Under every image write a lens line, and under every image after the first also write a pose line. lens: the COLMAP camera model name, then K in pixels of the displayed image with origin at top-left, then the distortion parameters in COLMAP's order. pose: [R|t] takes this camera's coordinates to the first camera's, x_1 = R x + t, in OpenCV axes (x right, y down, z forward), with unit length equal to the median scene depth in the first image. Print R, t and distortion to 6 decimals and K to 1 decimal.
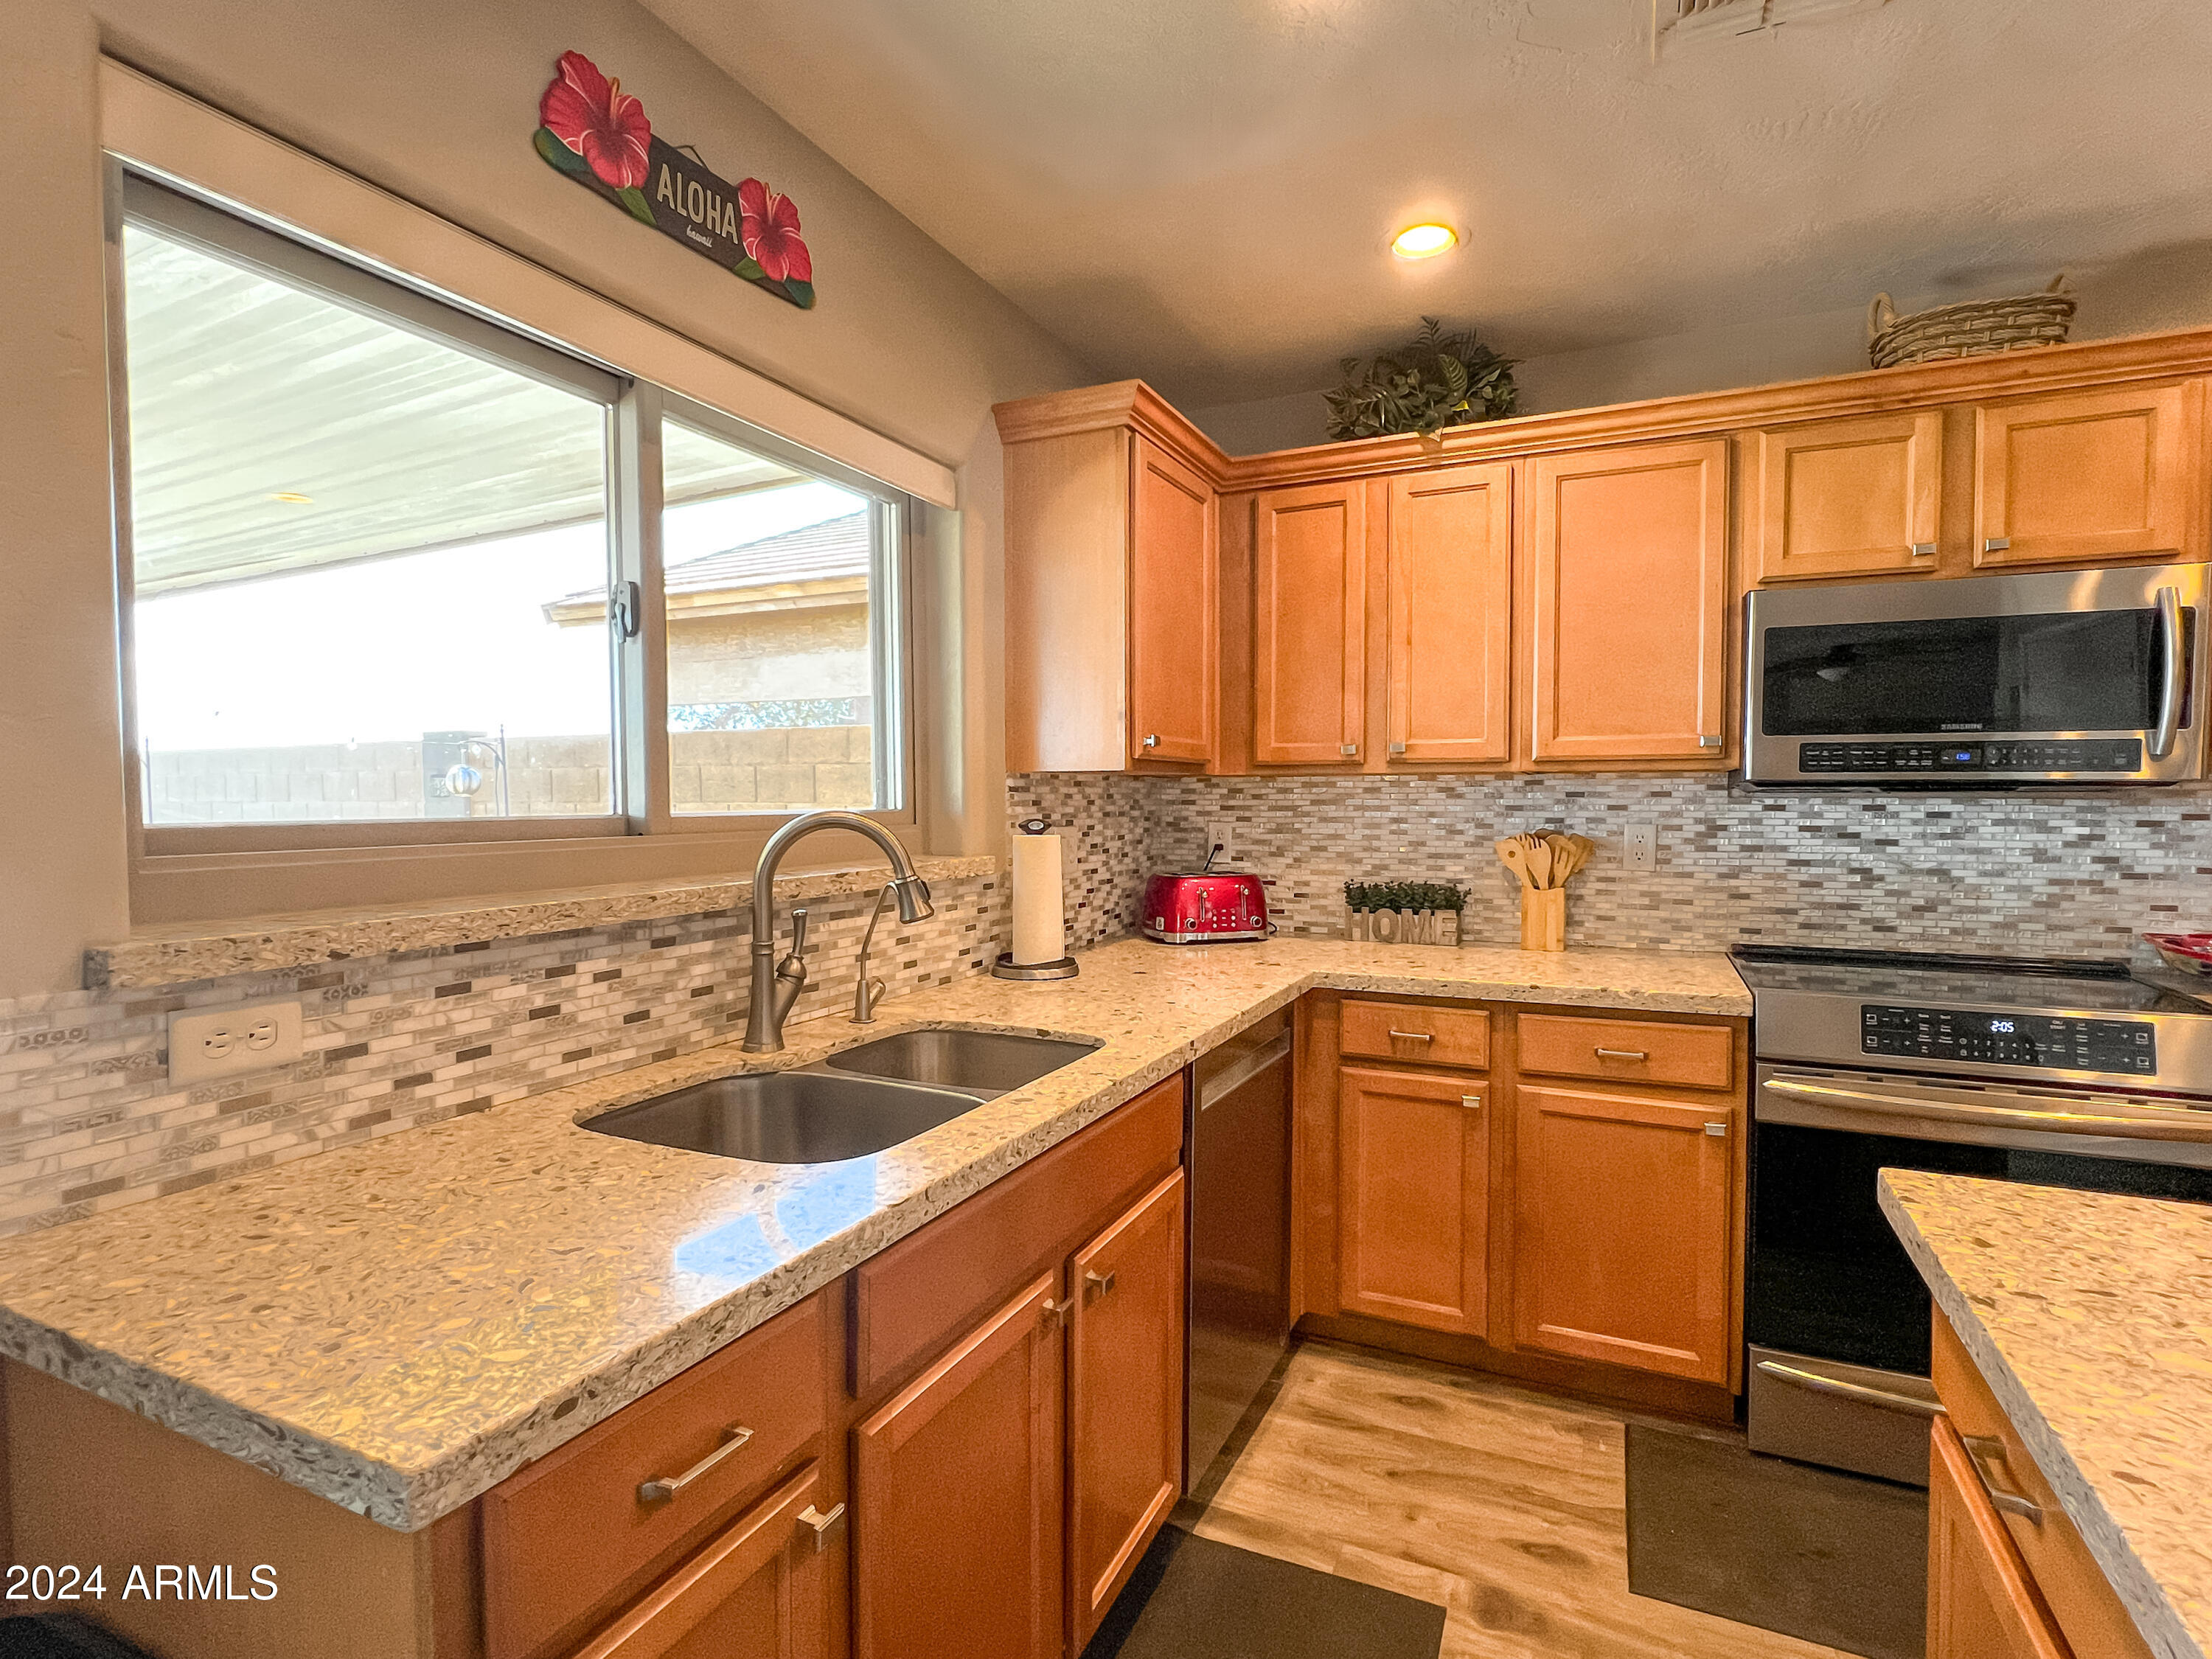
lens RADIAL K [[1108.8, 0, 1107.9], [0, 1108.8, 831.2], [0, 0, 1]] dist [-0.001265, -0.000268]
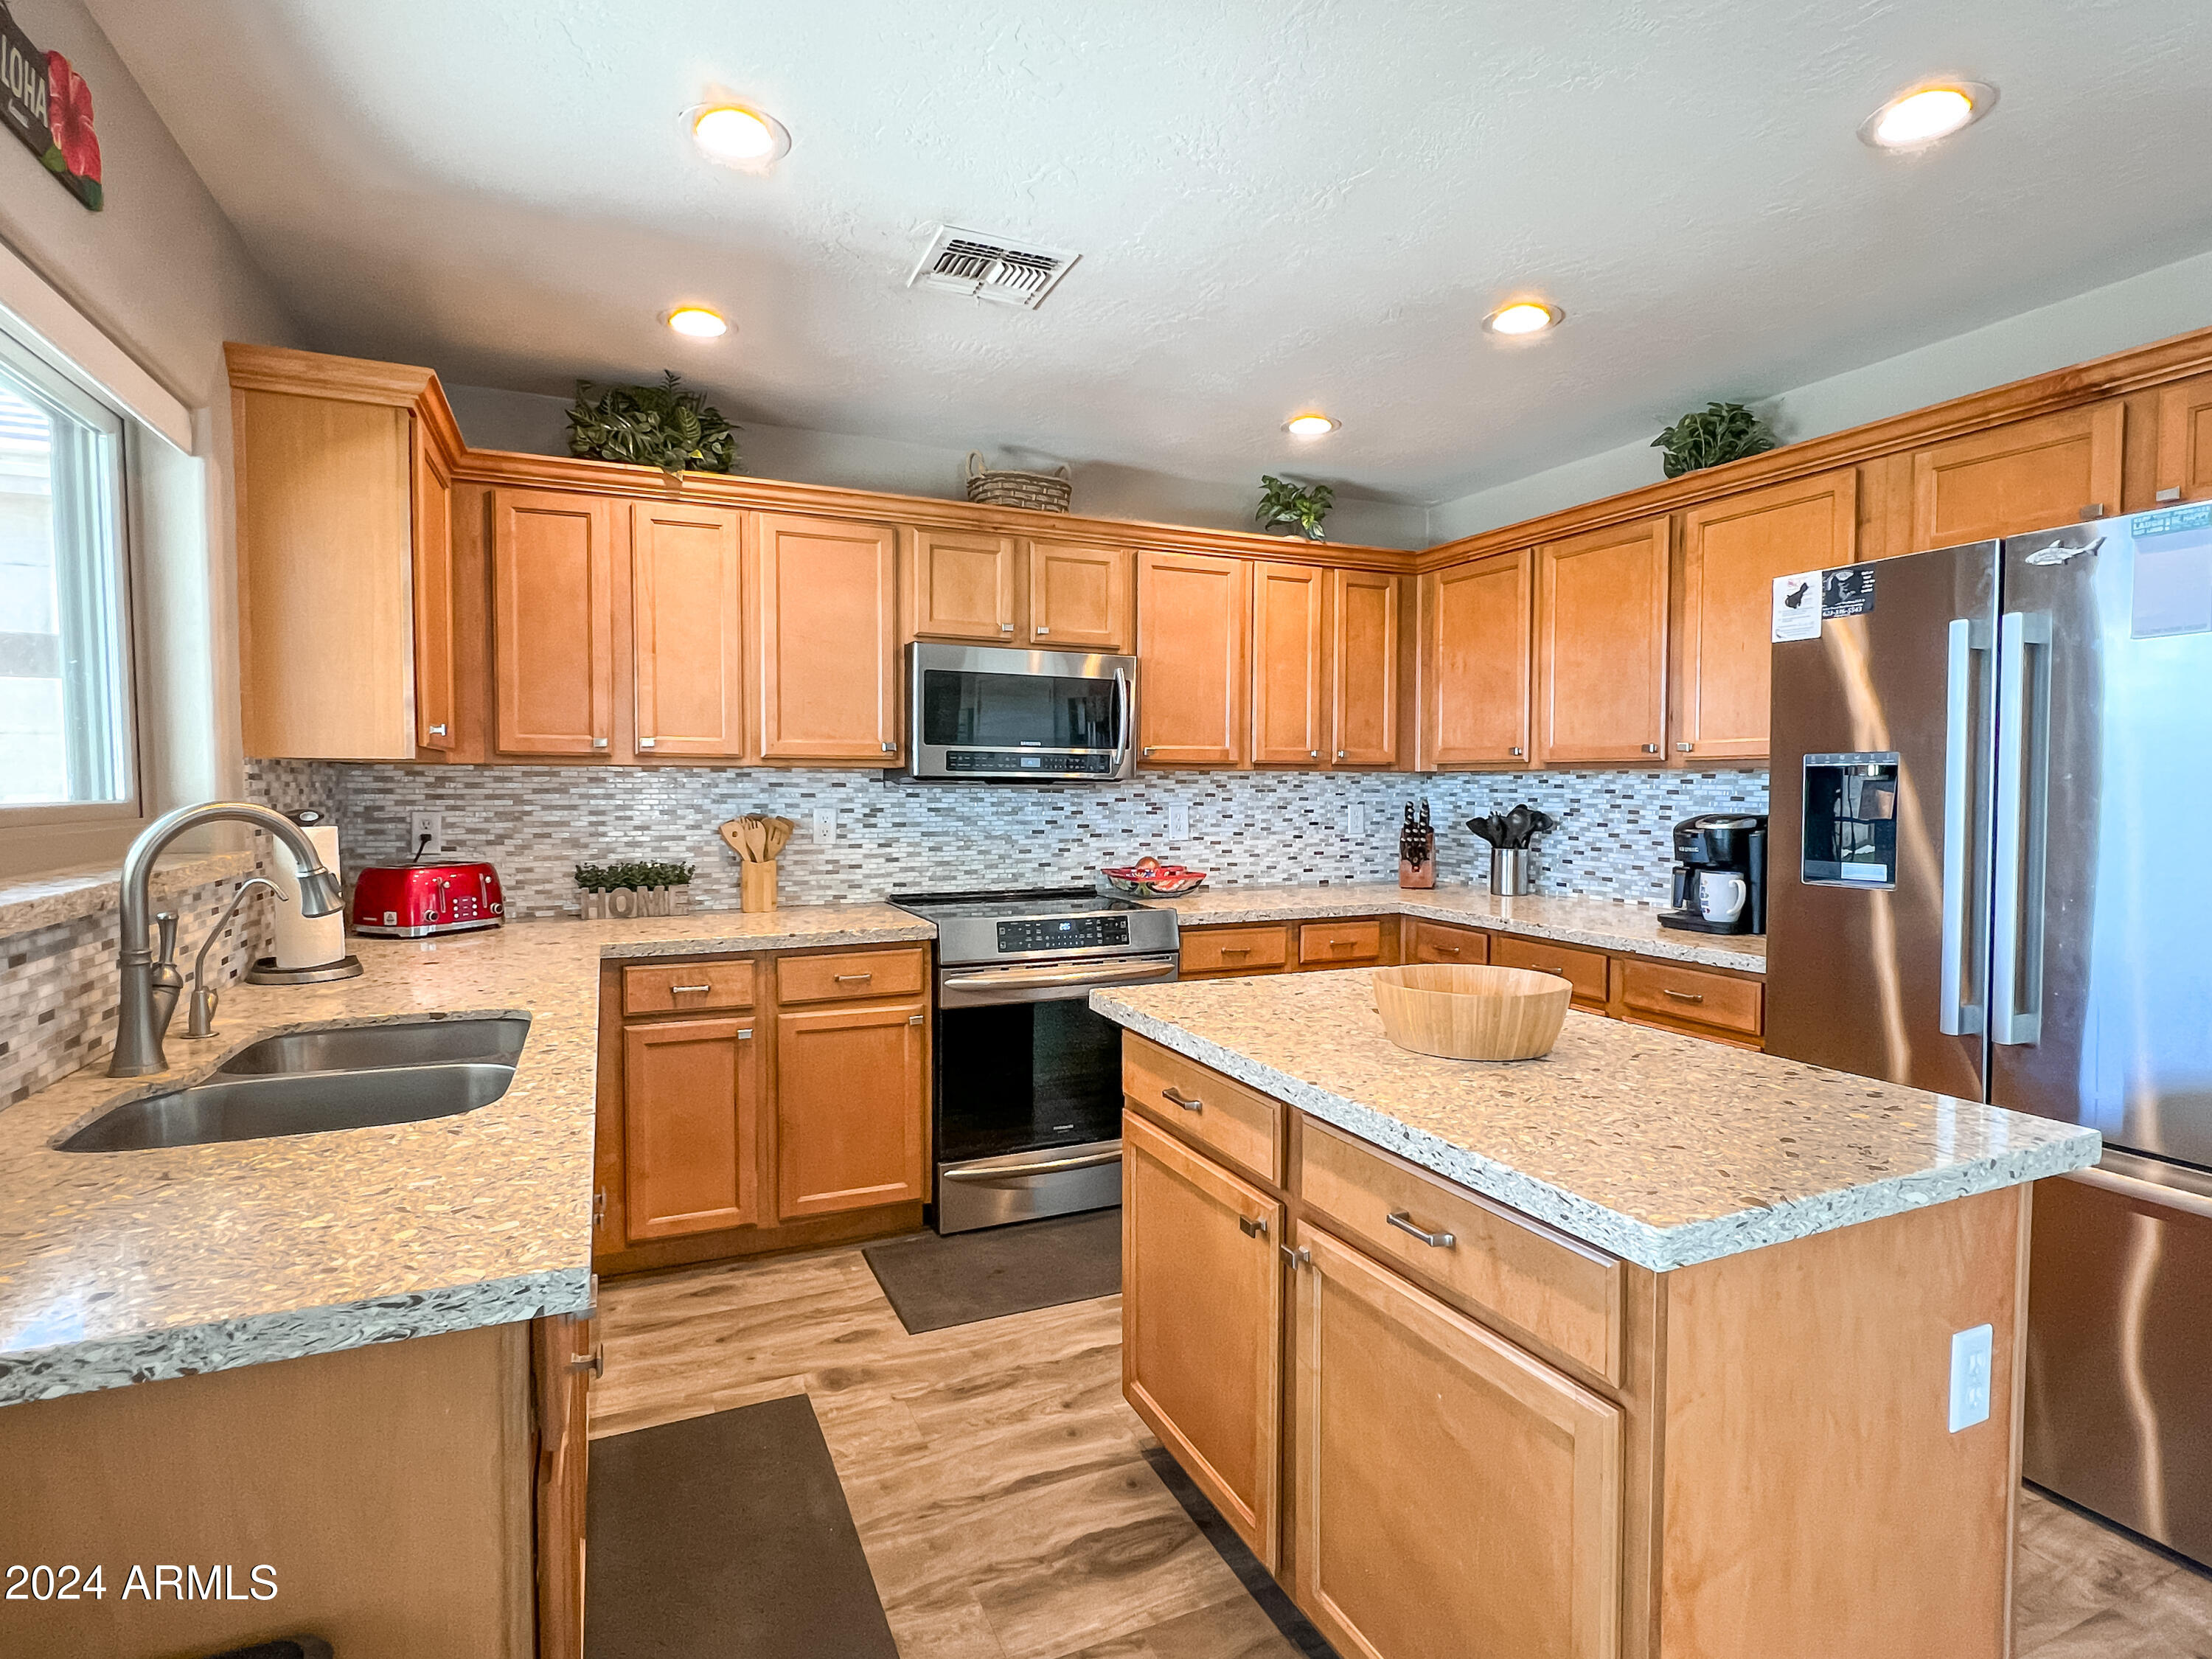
lens RADIAL K [[1138.3, 0, 1106.0], [0, 1138.3, 829.5], [0, 0, 1]] dist [0.001892, 0.000143]
pose [[0.651634, -0.025914, 0.758090, -0.342459], [0.019199, 0.999660, 0.017668, 0.001548], [-0.758290, 0.003041, 0.651910, -0.122789]]
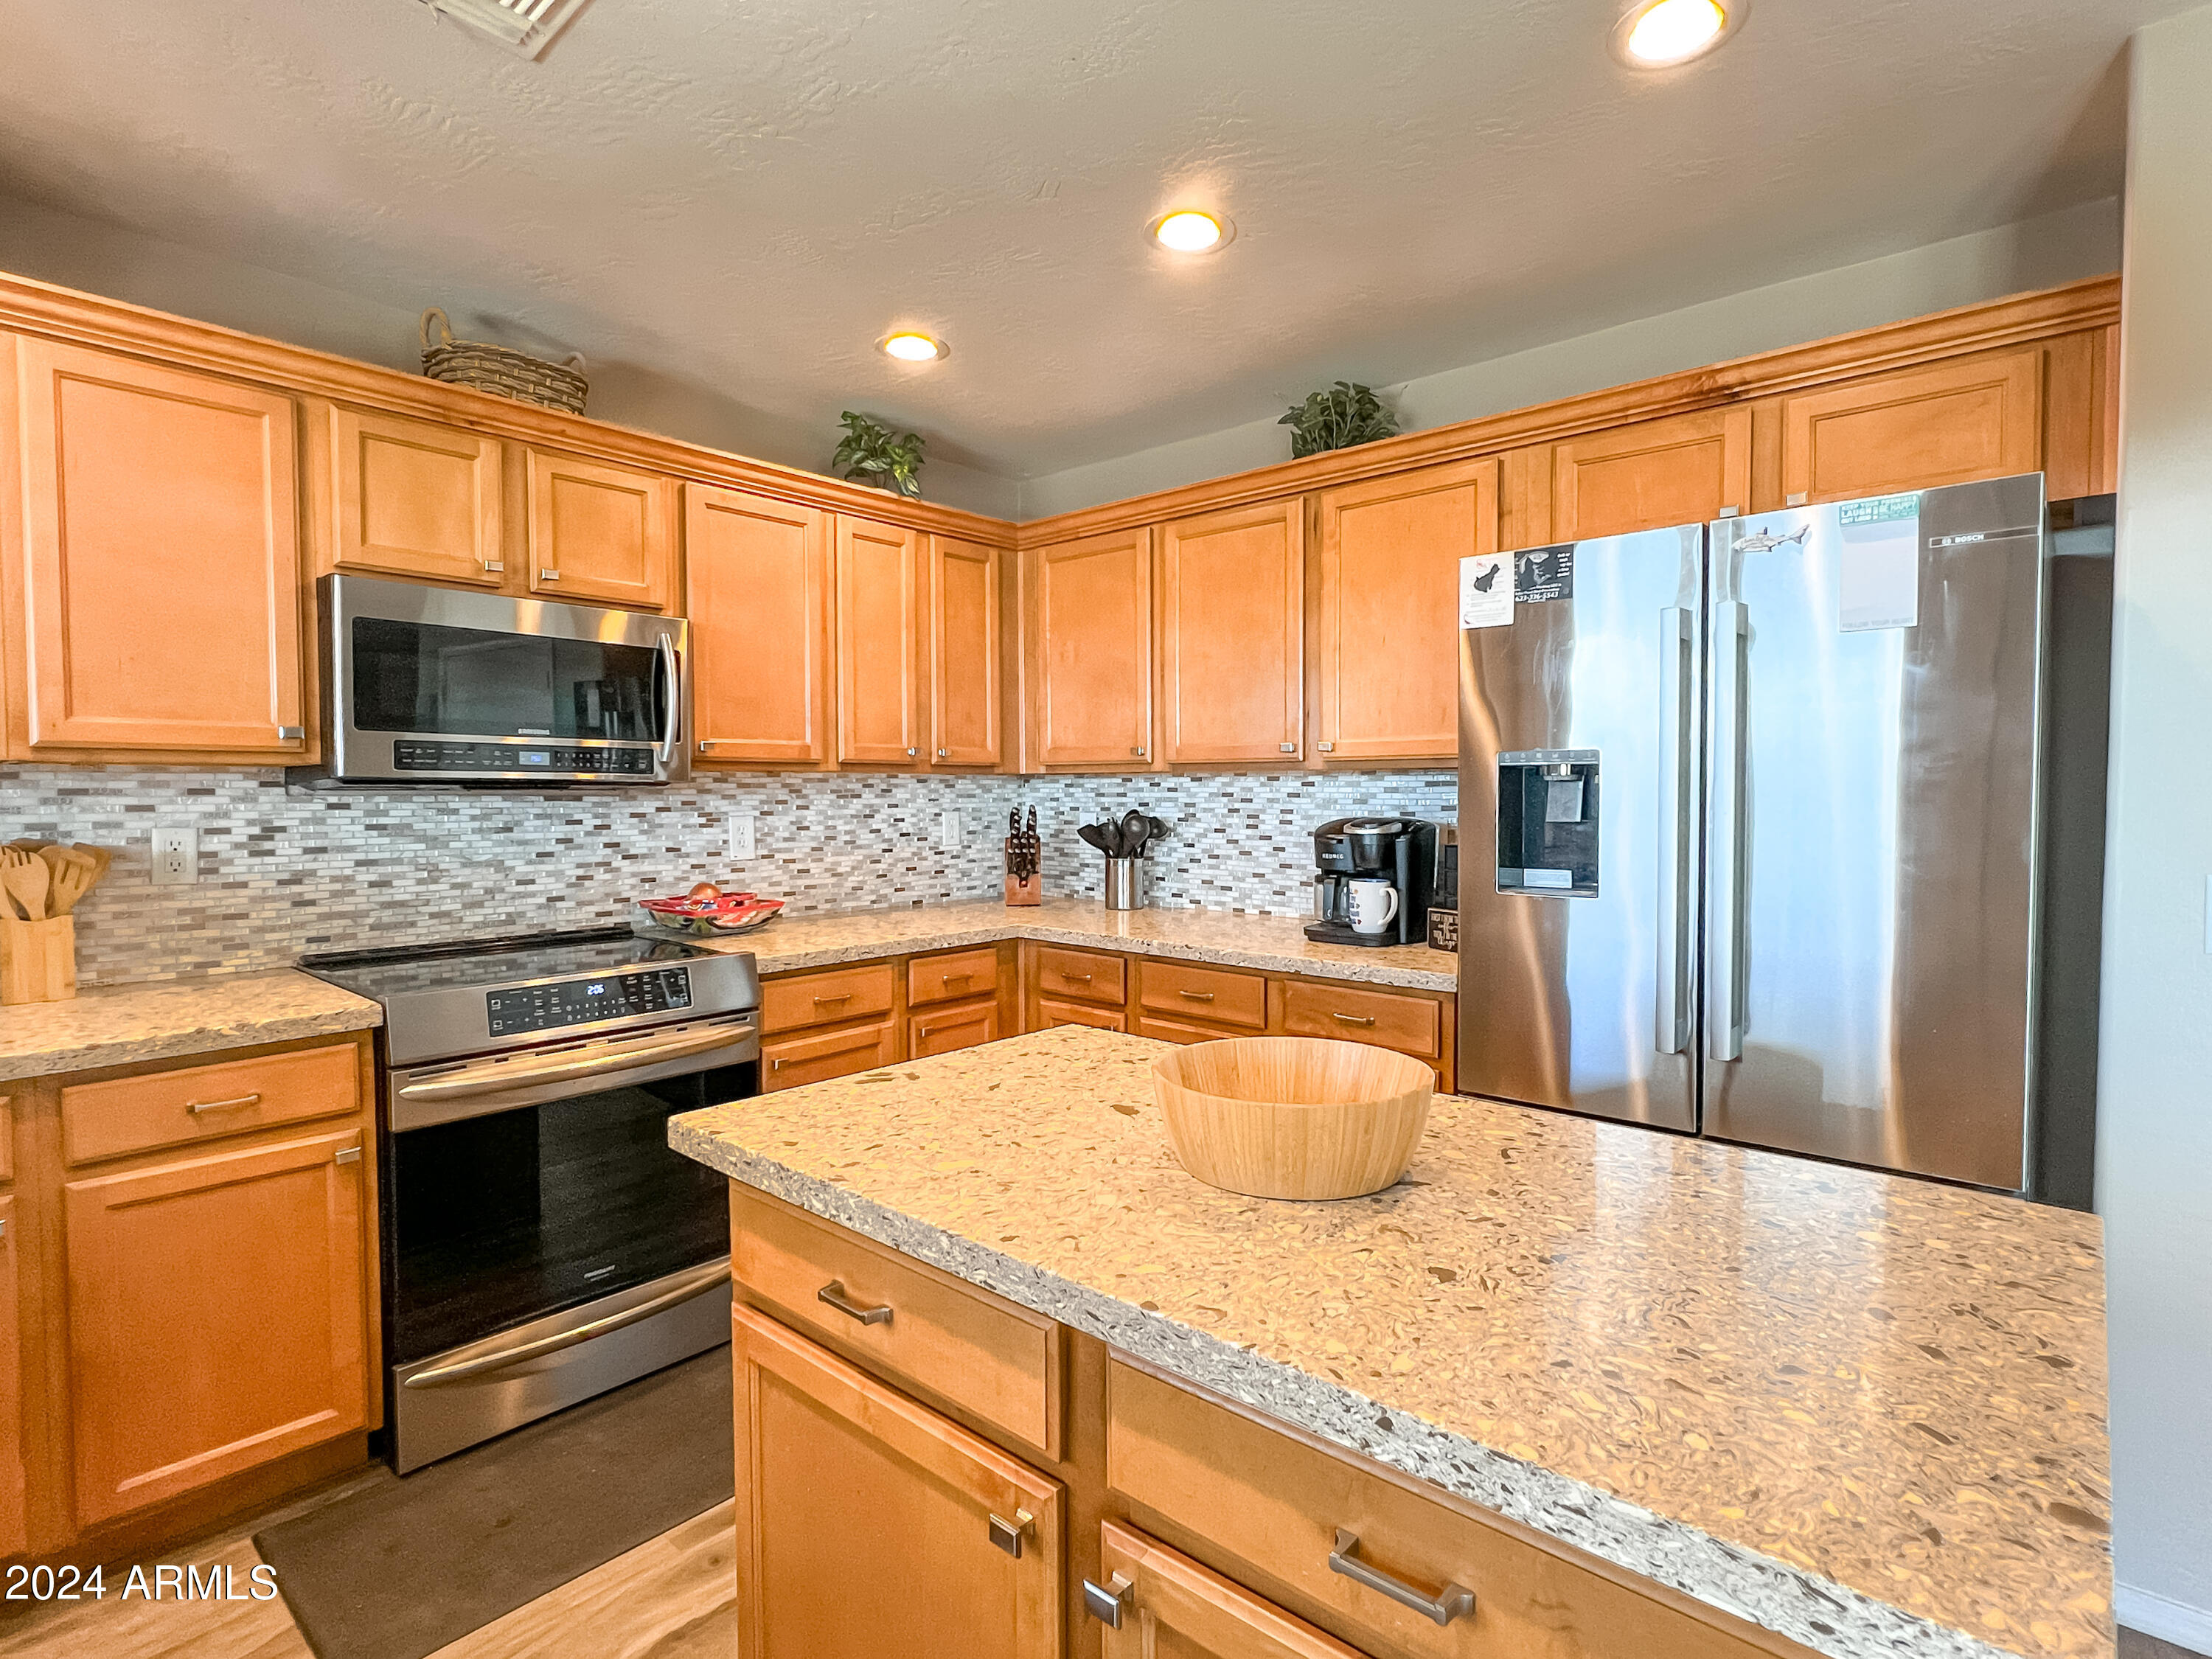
lens RADIAL K [[1108.8, 0, 1107.9], [0, 1108.8, 831.2], [0, 0, 1]] dist [-0.001265, -0.000268]
pose [[0.278938, -0.033203, 0.959735, -0.129361], [0.030923, 0.999194, 0.025581, -0.003922], [-0.959811, 0.022542, 0.279740, 0.111850]]
